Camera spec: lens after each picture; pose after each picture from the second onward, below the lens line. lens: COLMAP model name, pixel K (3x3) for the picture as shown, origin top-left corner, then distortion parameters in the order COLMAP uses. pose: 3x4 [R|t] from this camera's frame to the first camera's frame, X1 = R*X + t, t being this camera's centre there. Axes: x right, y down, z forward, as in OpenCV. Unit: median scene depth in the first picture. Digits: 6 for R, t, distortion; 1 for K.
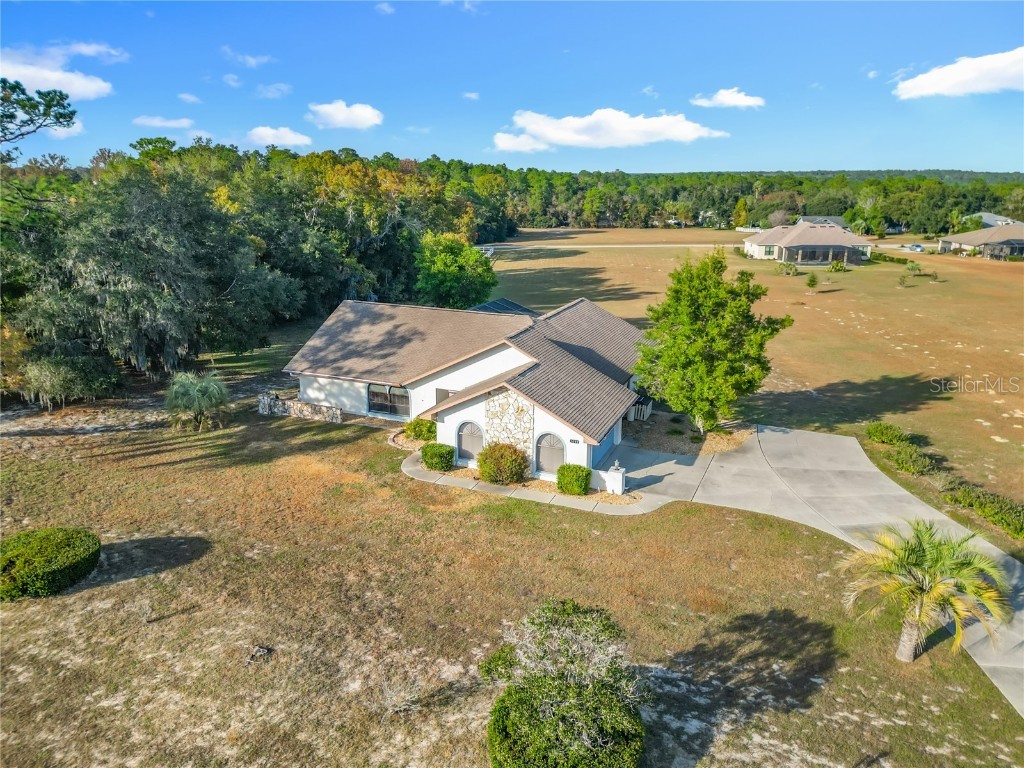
lens RADIAL K [[716.2, 0, 514.8], [0, 716.2, 380.1], [0, 0, 1]] dist [0.043161, -0.048747]
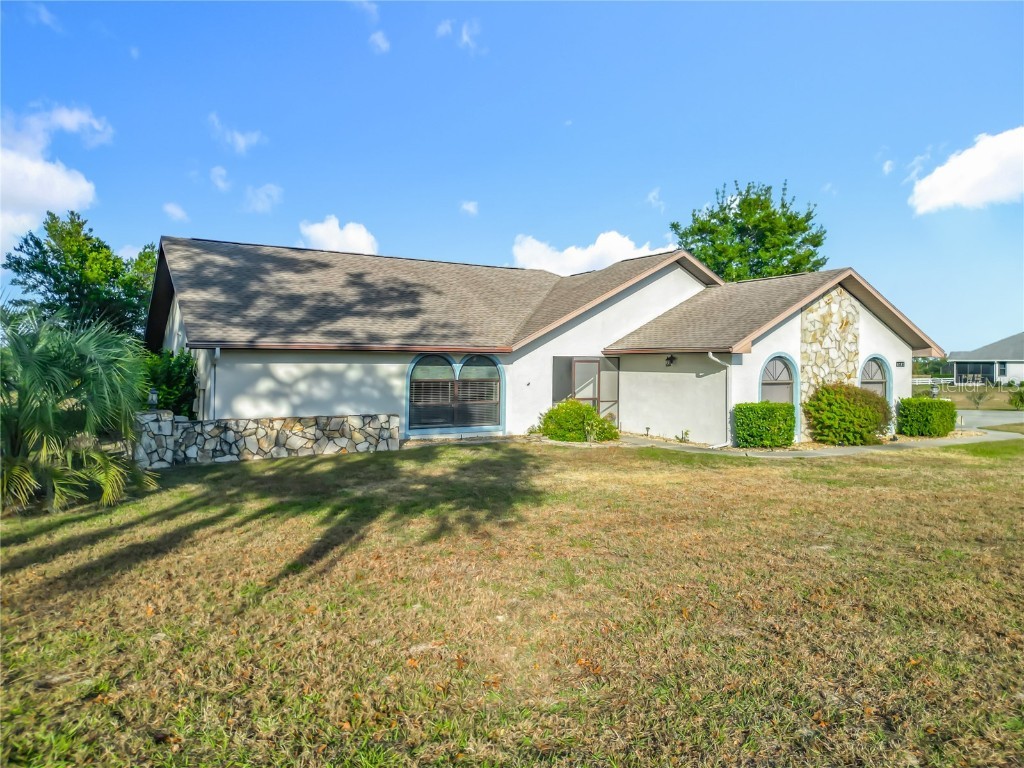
lens RADIAL K [[742.6, 0, 507.4], [0, 742.6, 390.1], [0, 0, 1]] dist [0.050617, -0.053725]
pose [[0.613501, -0.030237, 0.789115, -0.547422], [0.213351, 0.968453, -0.128762, 0.095877], [-0.760328, 0.247354, 0.600598, 0.690699]]
